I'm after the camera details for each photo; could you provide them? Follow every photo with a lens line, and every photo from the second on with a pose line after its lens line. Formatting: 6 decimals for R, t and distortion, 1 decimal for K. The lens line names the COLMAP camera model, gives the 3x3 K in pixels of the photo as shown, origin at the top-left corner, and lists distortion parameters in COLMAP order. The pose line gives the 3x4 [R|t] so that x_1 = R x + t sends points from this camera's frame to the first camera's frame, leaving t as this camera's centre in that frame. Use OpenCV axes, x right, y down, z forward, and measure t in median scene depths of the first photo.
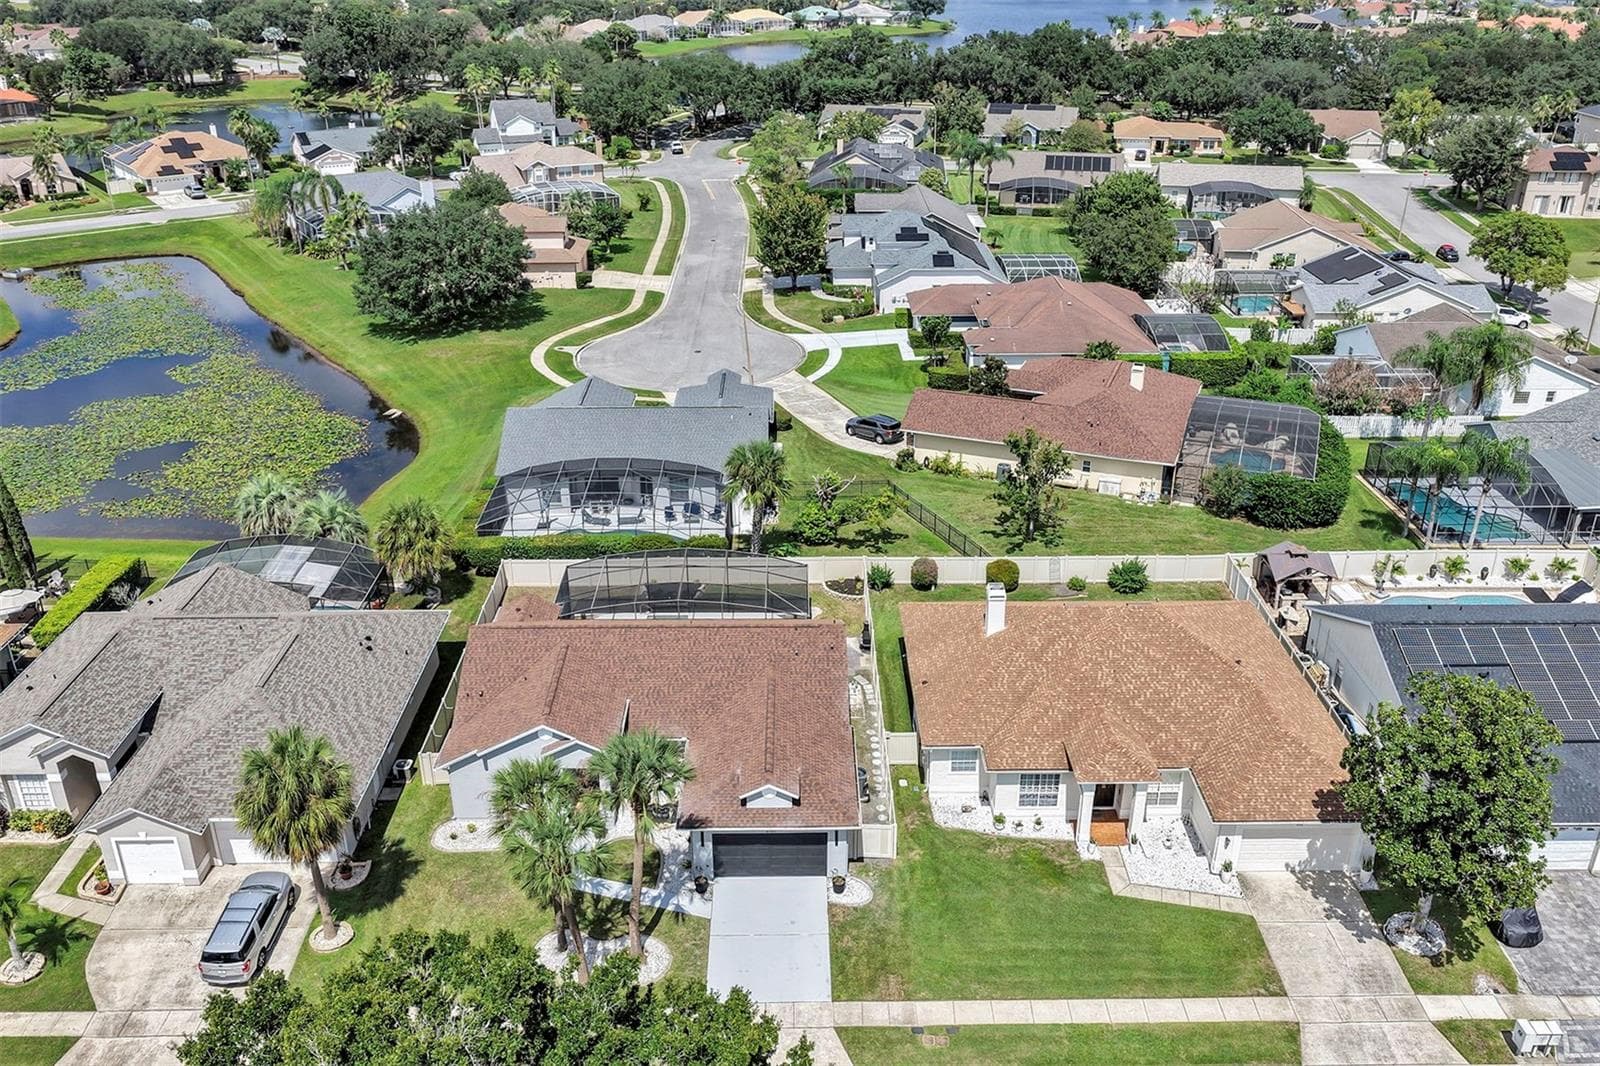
lens RADIAL K [[1328.6, 0, 800.0], [0, 1328.6, 533.0], [0, 0, 1]] dist [-0.014717, 0.037615]
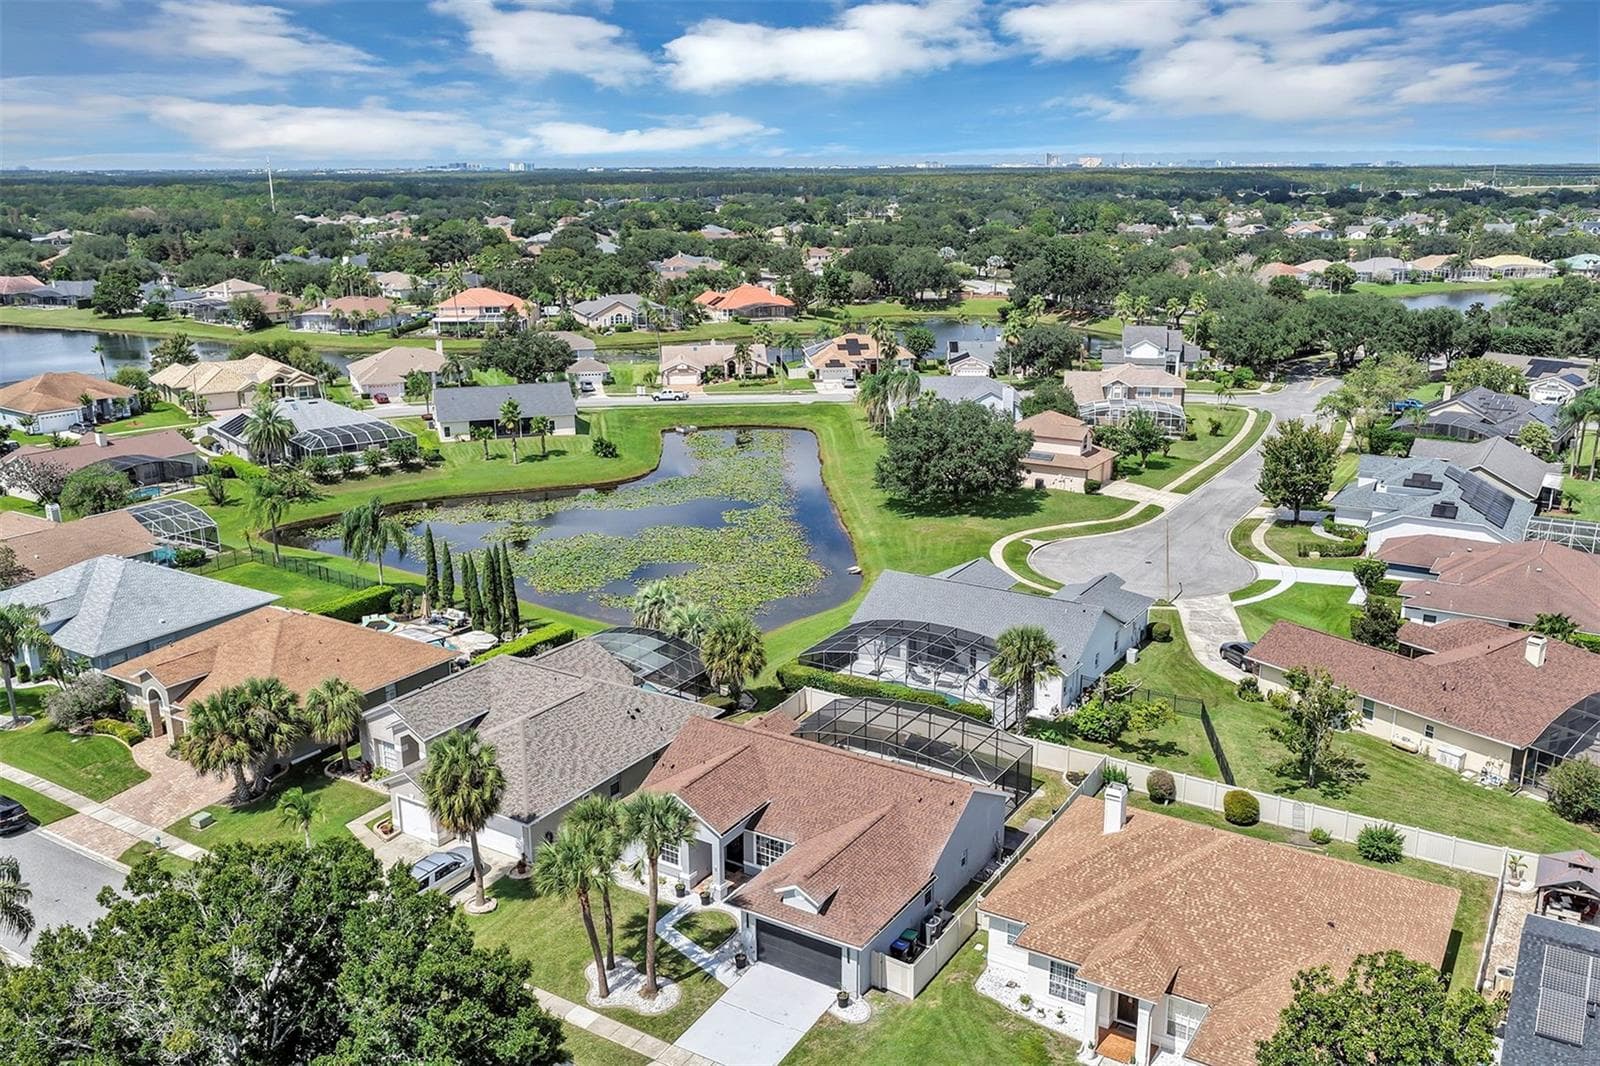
lens RADIAL K [[1328.6, 0, 800.0], [0, 1328.6, 533.0], [0, 0, 1]] dist [-0.014717, 0.037615]
pose [[0.841893, 0.142030, -0.520618, 0.207601], [-0.224773, 0.969366, -0.099028, 0.003432], [0.490604, 0.200392, 0.848027, -0.008845]]
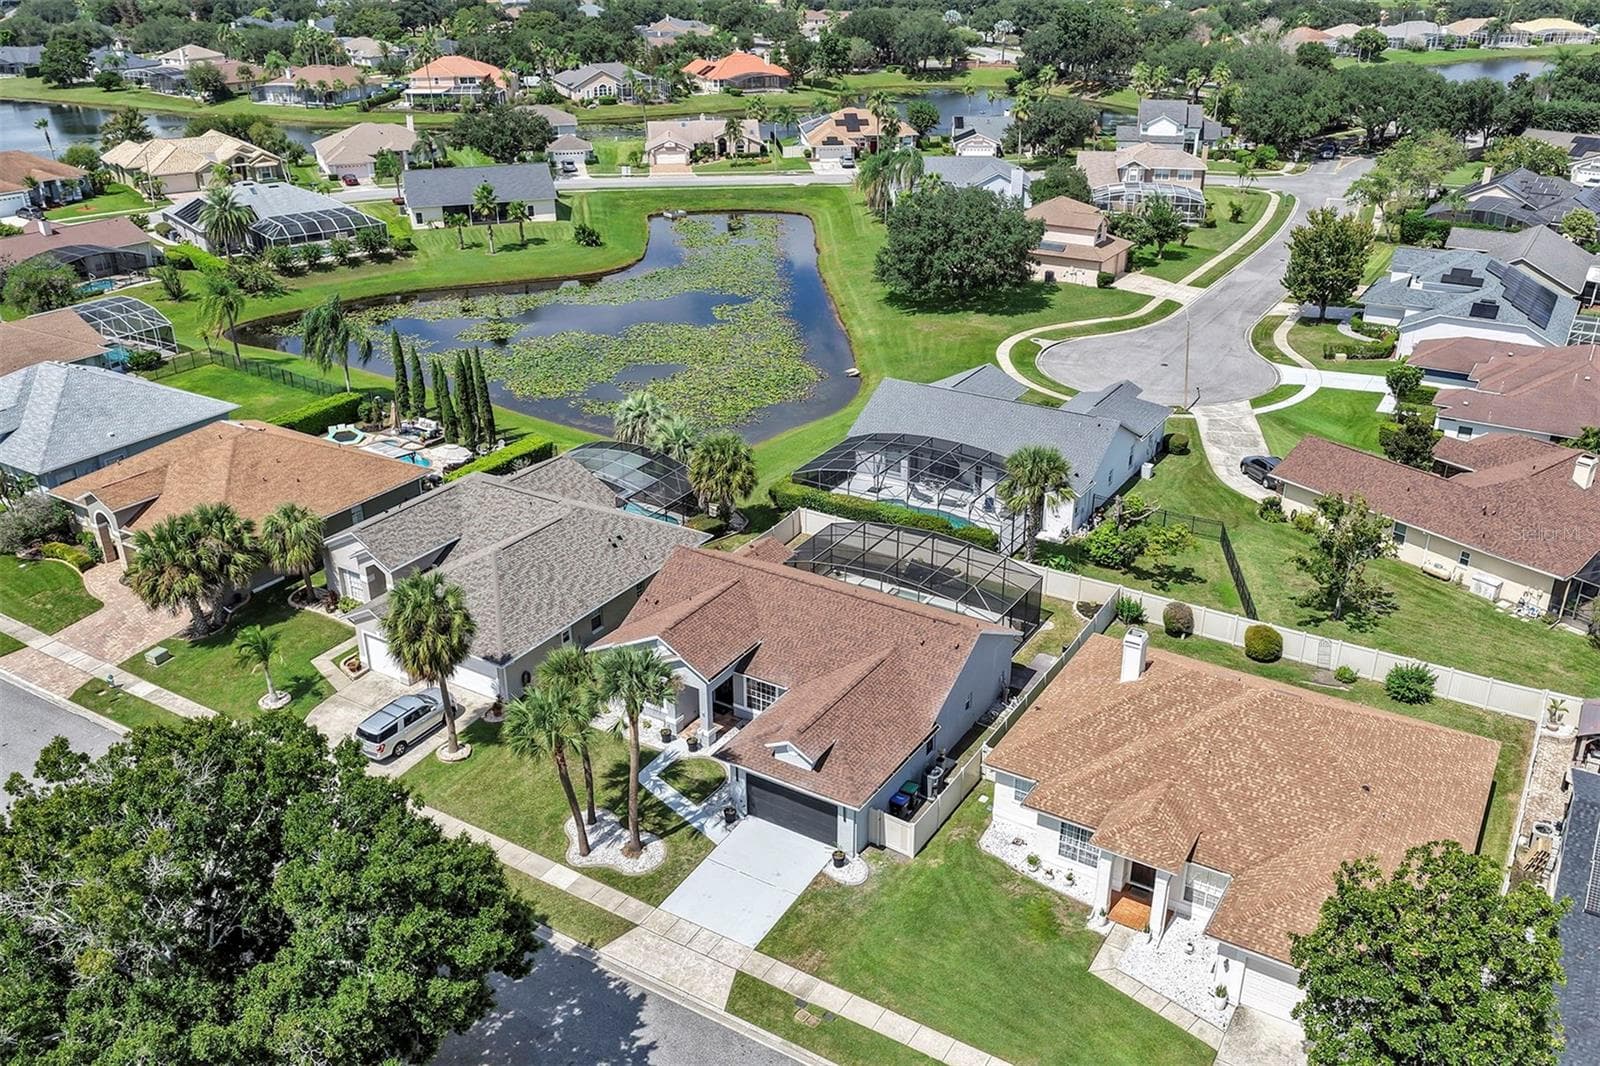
lens RADIAL K [[1328.6, 0, 800.0], [0, 1328.6, 533.0], [0, 0, 1]] dist [-0.014717, 0.037615]
pose [[0.843410, 0.224991, -0.487891, 0.181263], [-0.224590, 0.972588, 0.060263, -0.014525], [0.488076, 0.058750, 0.870822, 0.030185]]
